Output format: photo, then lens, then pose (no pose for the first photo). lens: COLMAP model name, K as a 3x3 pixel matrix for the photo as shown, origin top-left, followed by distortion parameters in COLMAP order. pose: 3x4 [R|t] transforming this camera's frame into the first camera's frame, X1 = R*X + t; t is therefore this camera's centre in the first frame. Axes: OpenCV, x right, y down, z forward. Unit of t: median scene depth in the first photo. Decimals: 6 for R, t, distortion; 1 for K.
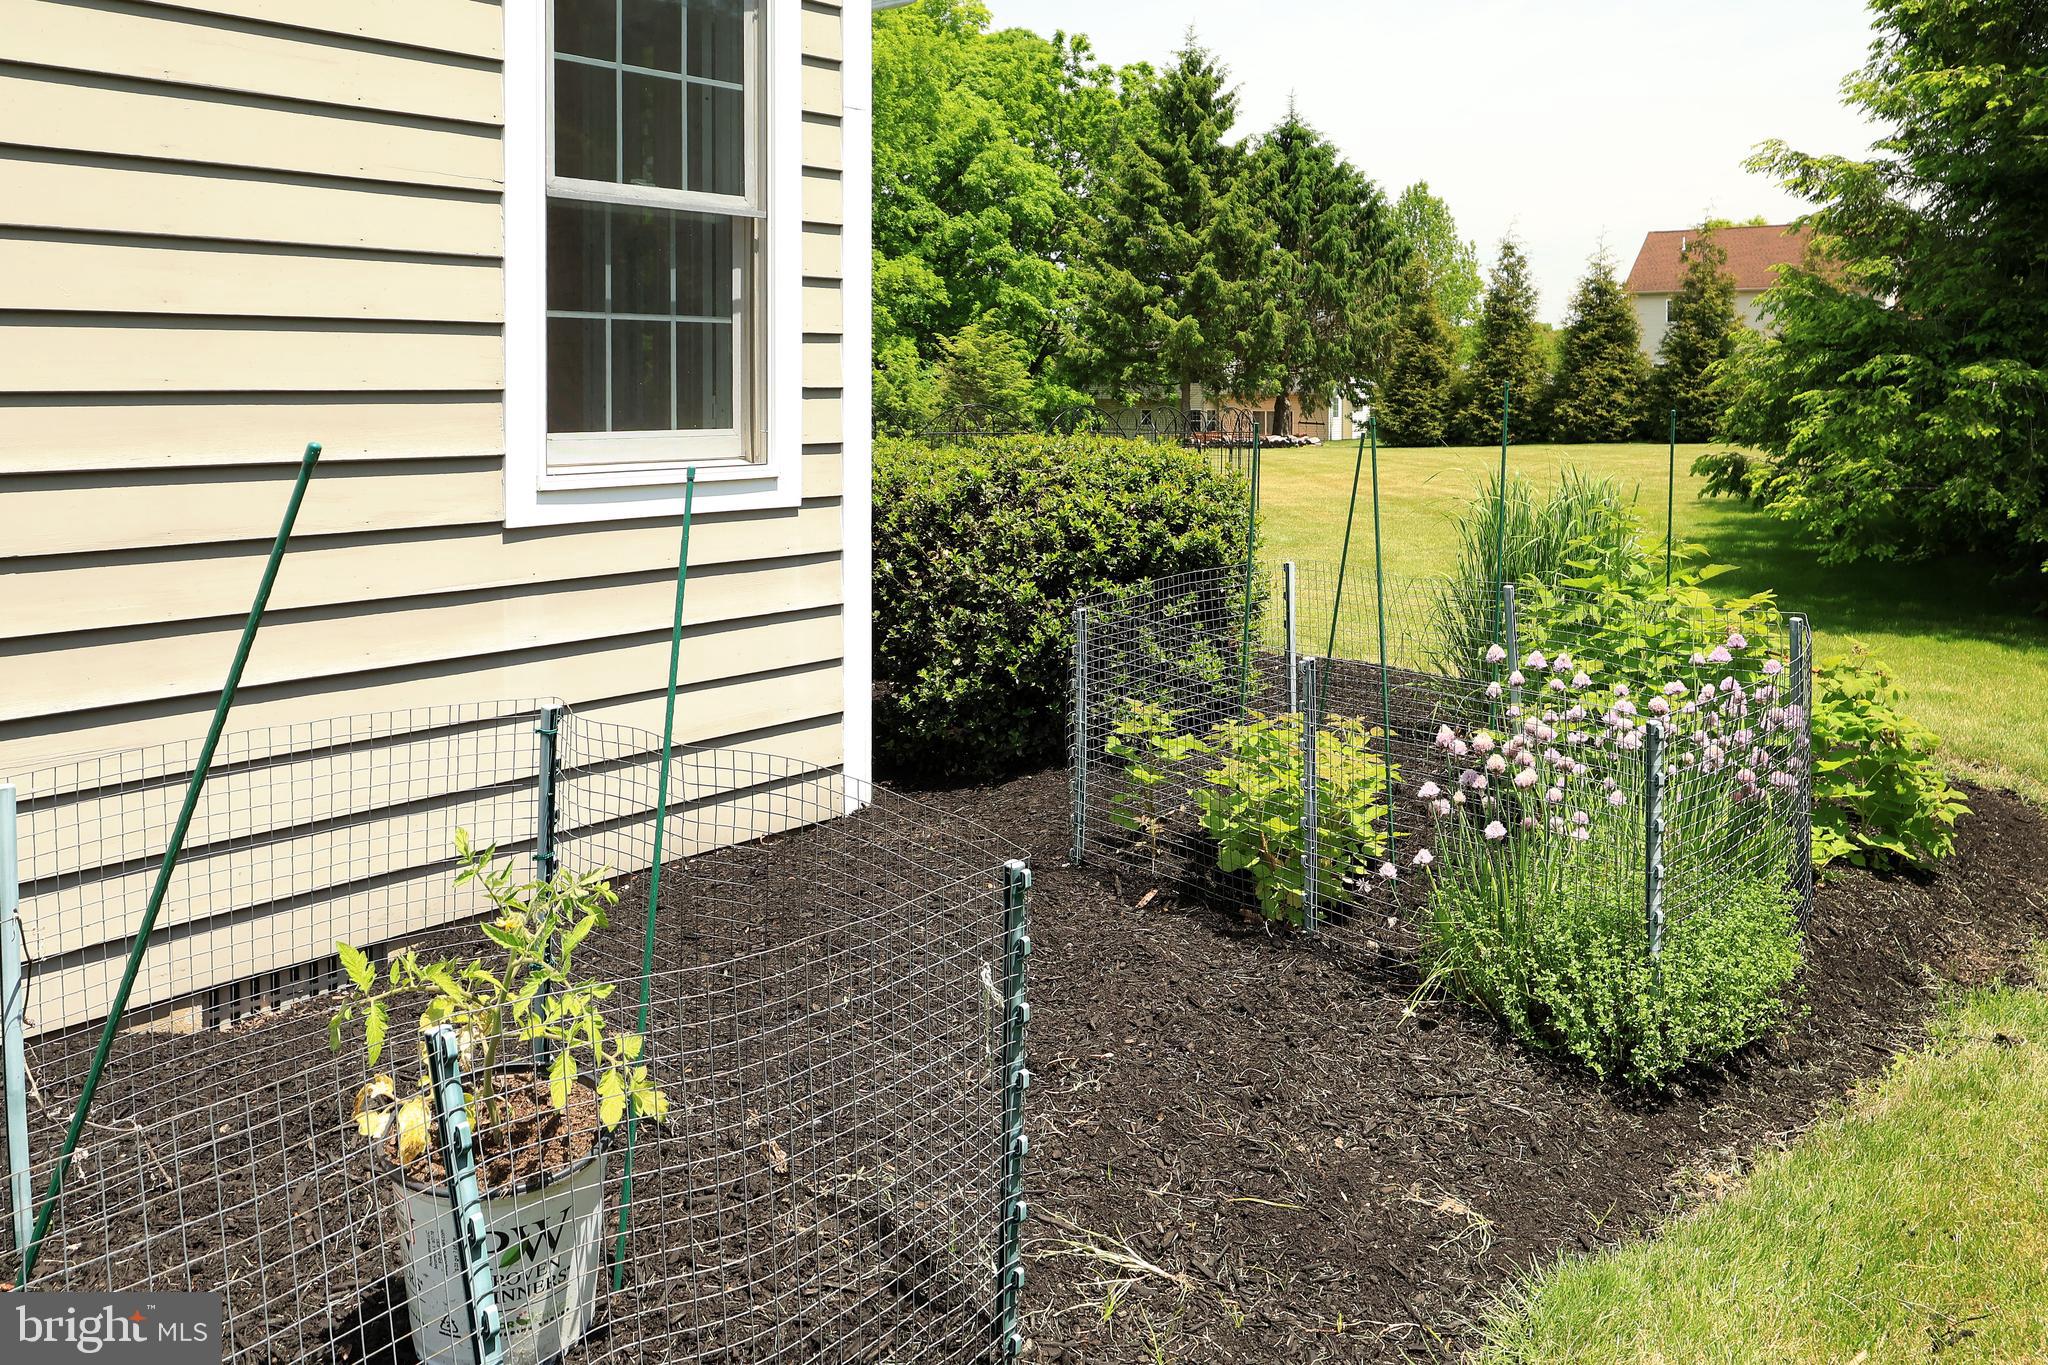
lens RADIAL K [[1638.3, 0, 995.9], [0, 1638.3, 423.2], [0, 0, 1]] dist [-0.001103, -0.002684]
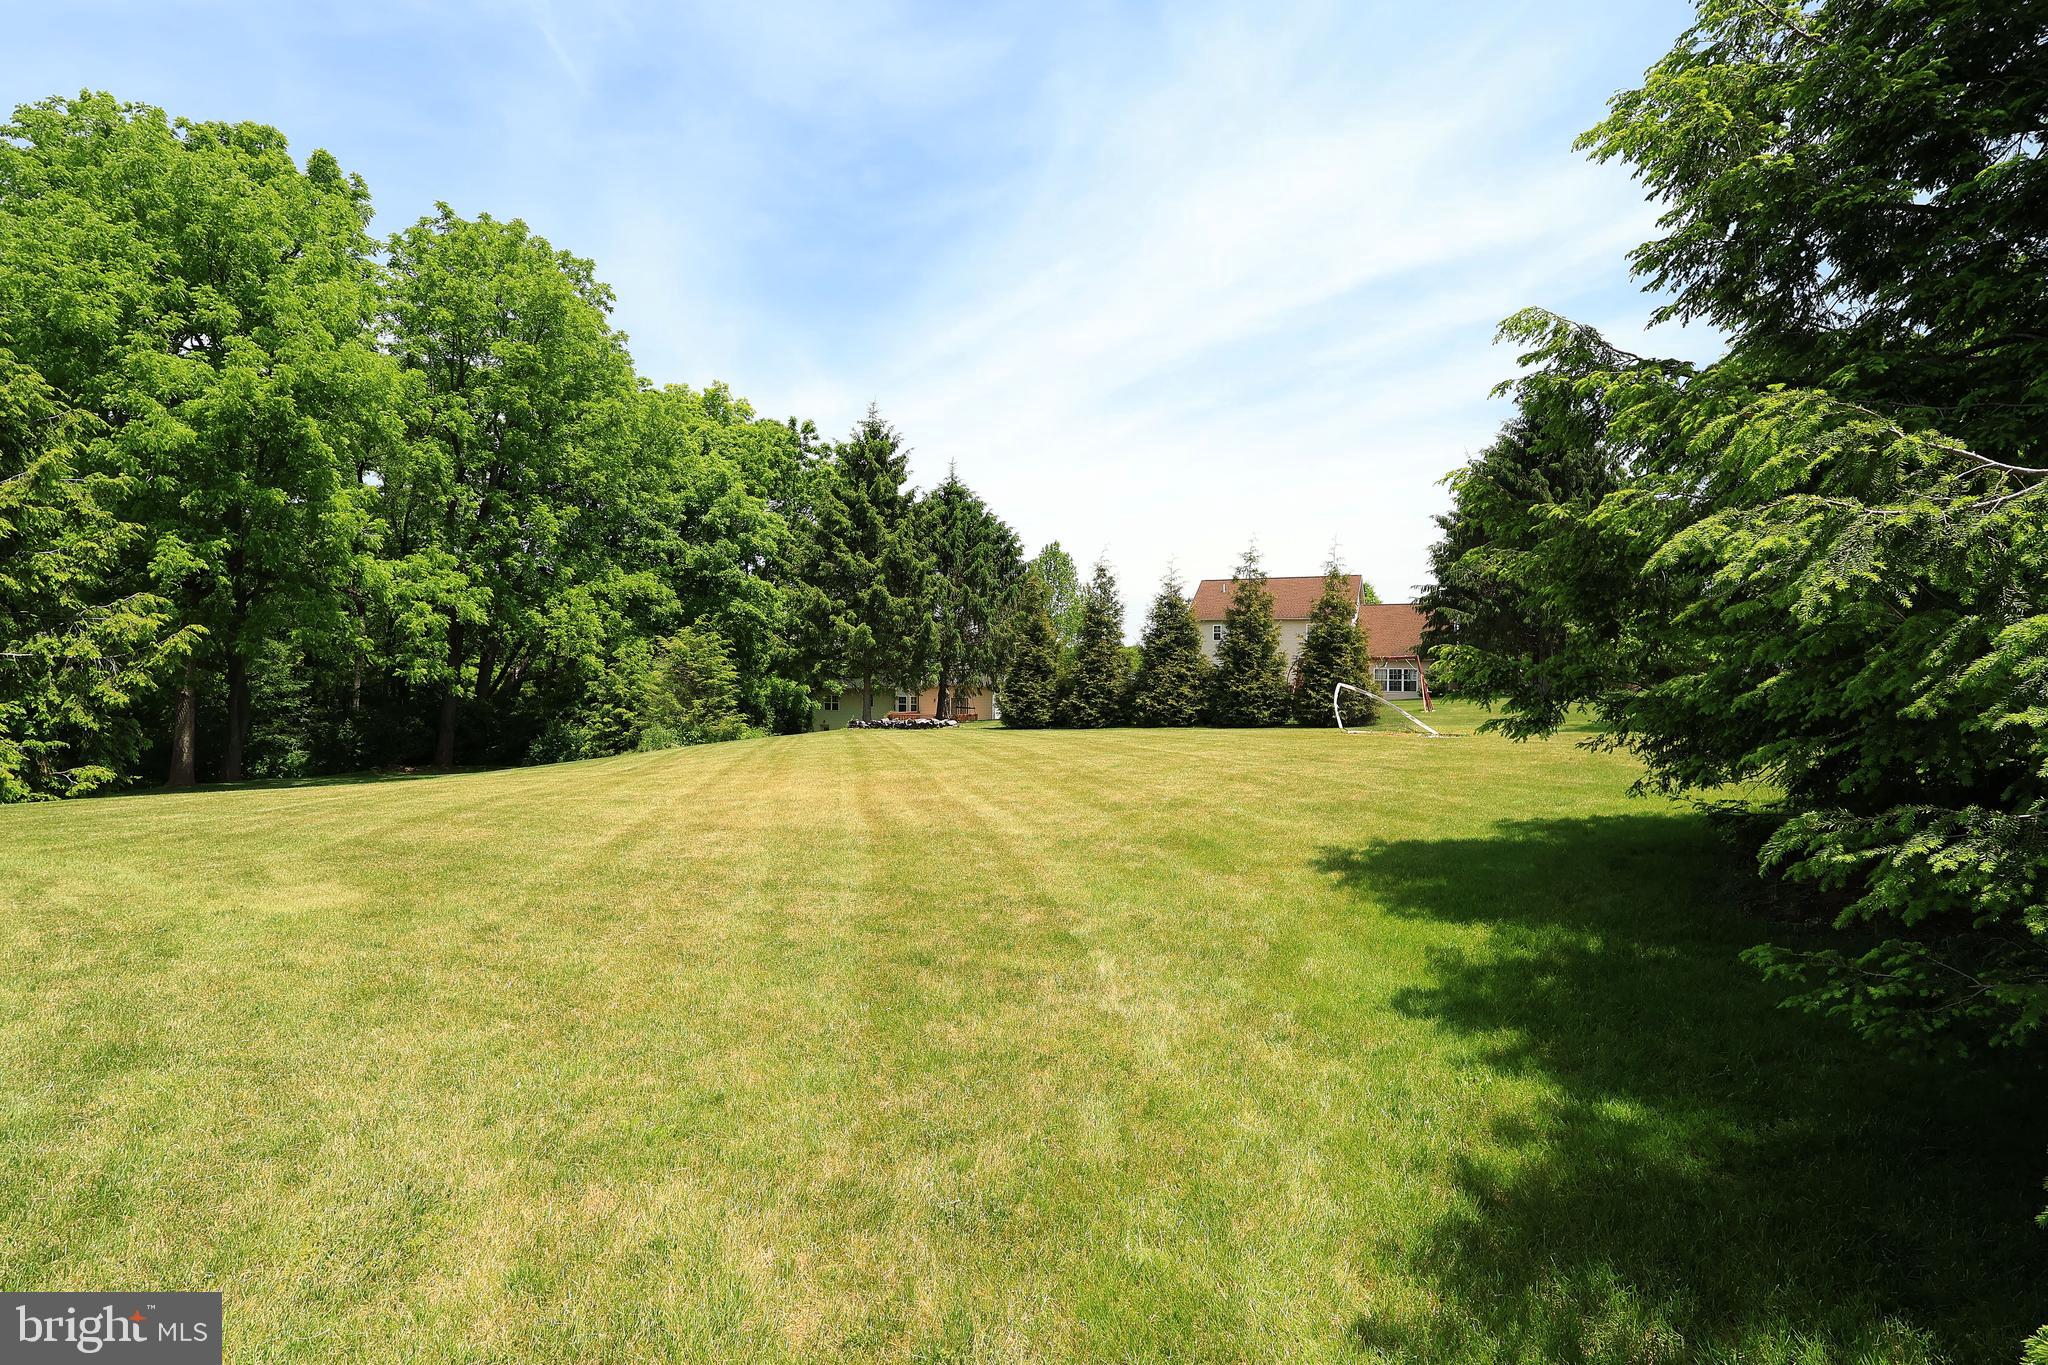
lens RADIAL K [[972.6, 0, 1014.7], [0, 972.6, 682.8], [0, 0, 1]] dist [-0.000524, 0.000080]
pose [[0.980964, 0.010105, 0.193928, 0.084503], [-0.005999, 0.999746, -0.021746, -0.003567], [-0.194098, 0.020169, 0.980775, 0.230868]]
